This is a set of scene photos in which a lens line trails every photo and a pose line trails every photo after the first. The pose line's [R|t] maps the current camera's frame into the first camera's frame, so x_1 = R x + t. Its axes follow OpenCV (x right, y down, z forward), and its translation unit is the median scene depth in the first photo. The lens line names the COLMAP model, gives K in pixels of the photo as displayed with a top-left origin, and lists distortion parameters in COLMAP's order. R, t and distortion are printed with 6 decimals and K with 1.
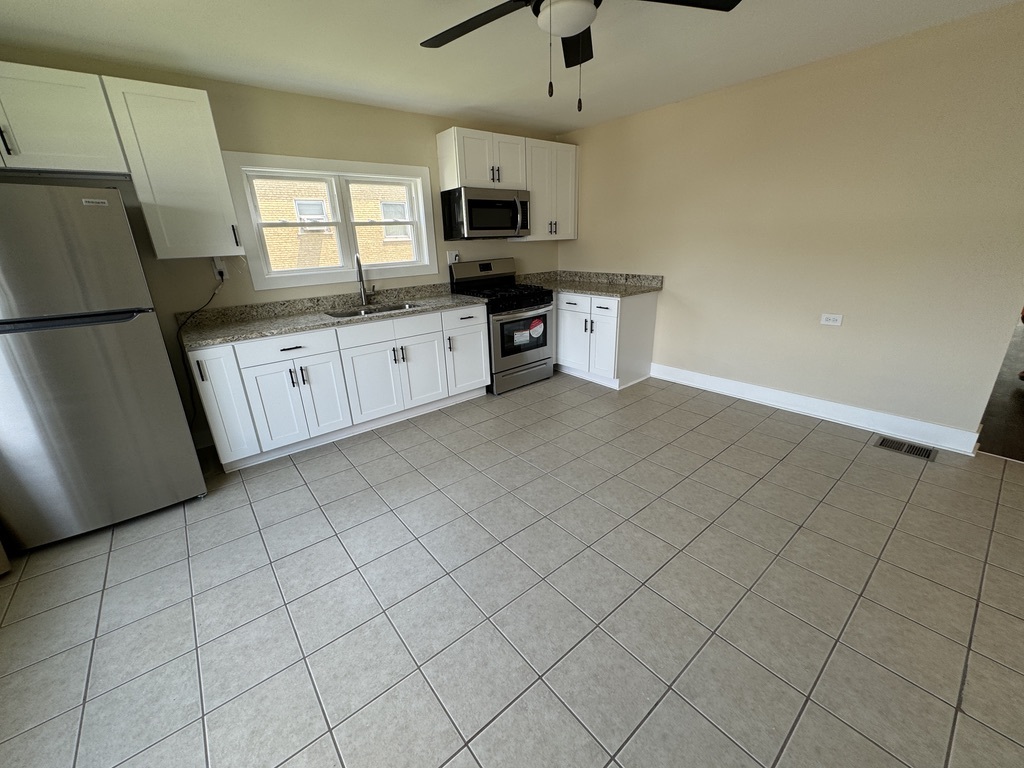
lens RADIAL K [[410.0, 0, 505.1], [0, 410.0, 384.8], [0, 0, 1]] dist [-0.001810, 0.000351]
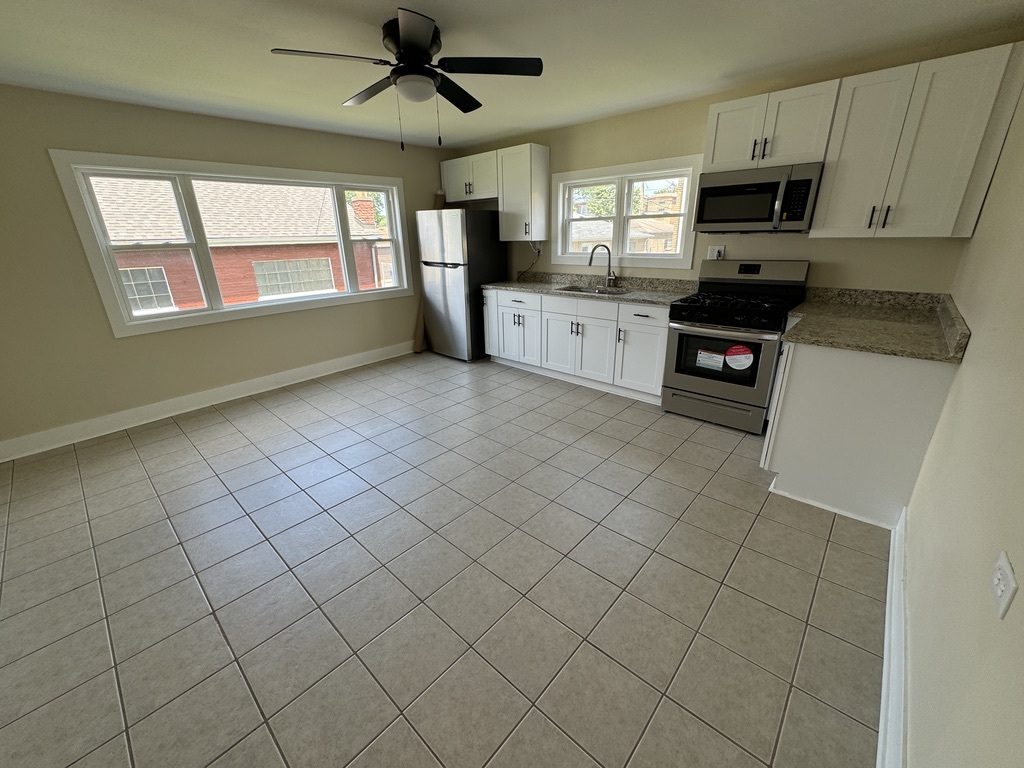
lens RADIAL K [[410.0, 0, 513.2], [0, 410.0, 381.6], [0, 0, 1]] dist [-0.001810, 0.000351]
pose [[0.154107, 0.364982, -0.918172, 0.776868], [-0.319343, 0.897797, 0.303283, -0.211904], [0.935025, 0.246474, 0.254911, 0.487739]]
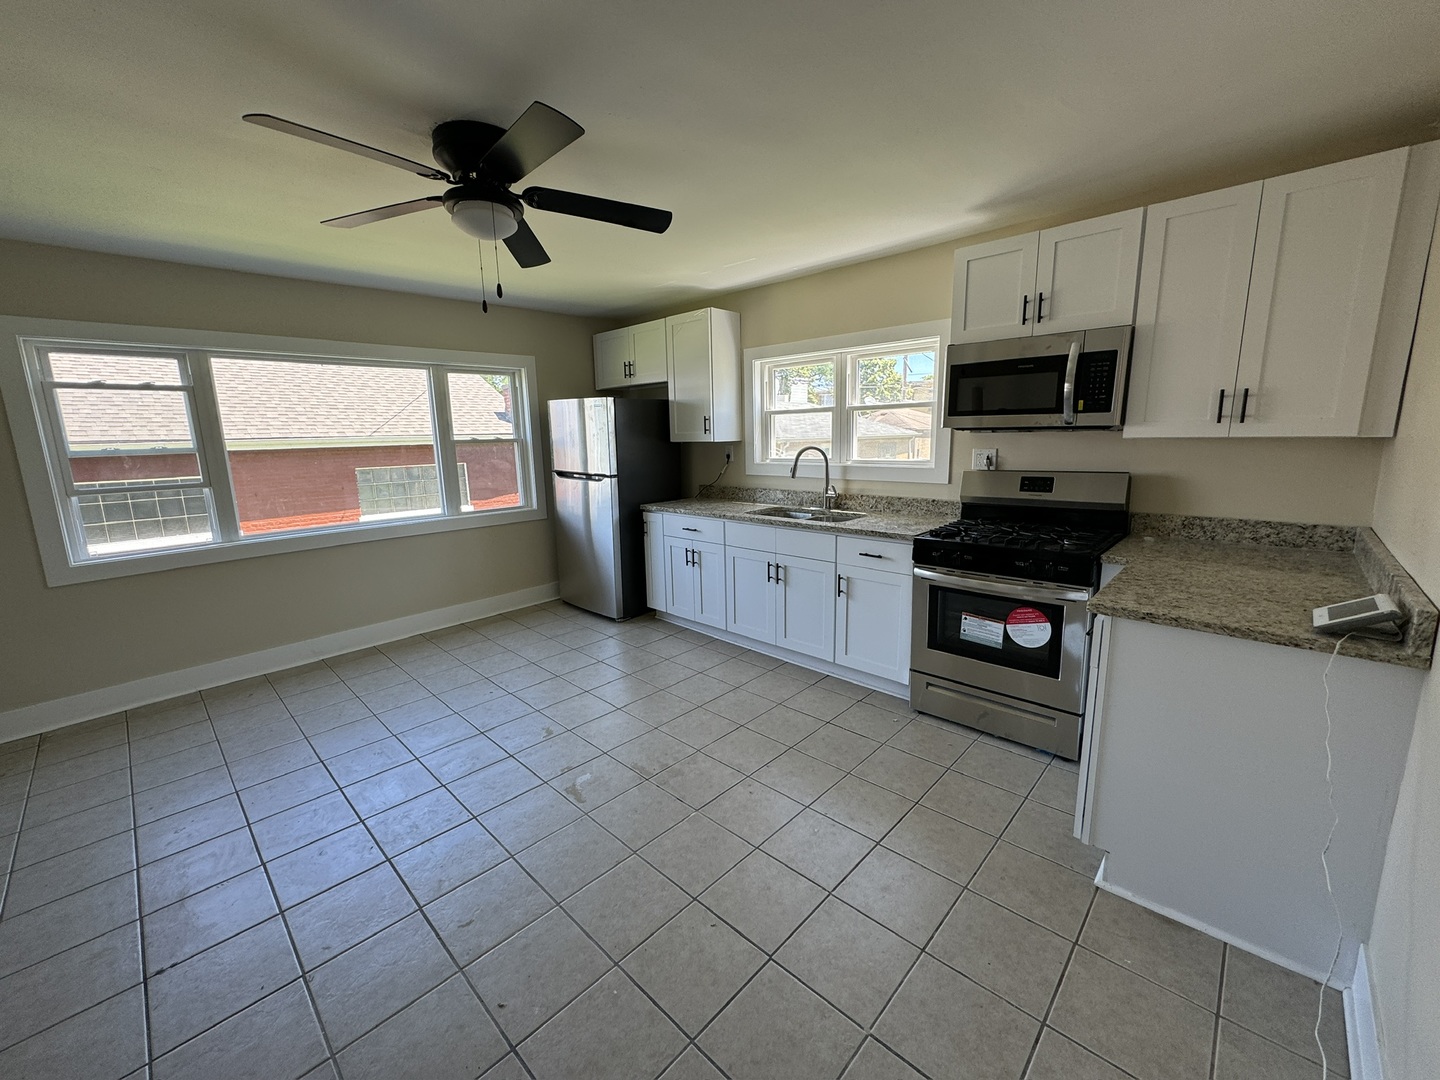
lens RADIAL K [[576.6, 0, 720.9], [0, 576.6, 536.0], [0, 0, 1]] dist [-0.001810, 0.000351]
pose [[0.129856, 0.208449, -0.969374, 0.680470], [-0.319202, 0.934394, 0.158168, -0.245593], [0.938748, 0.288887, 0.187874, 0.594934]]
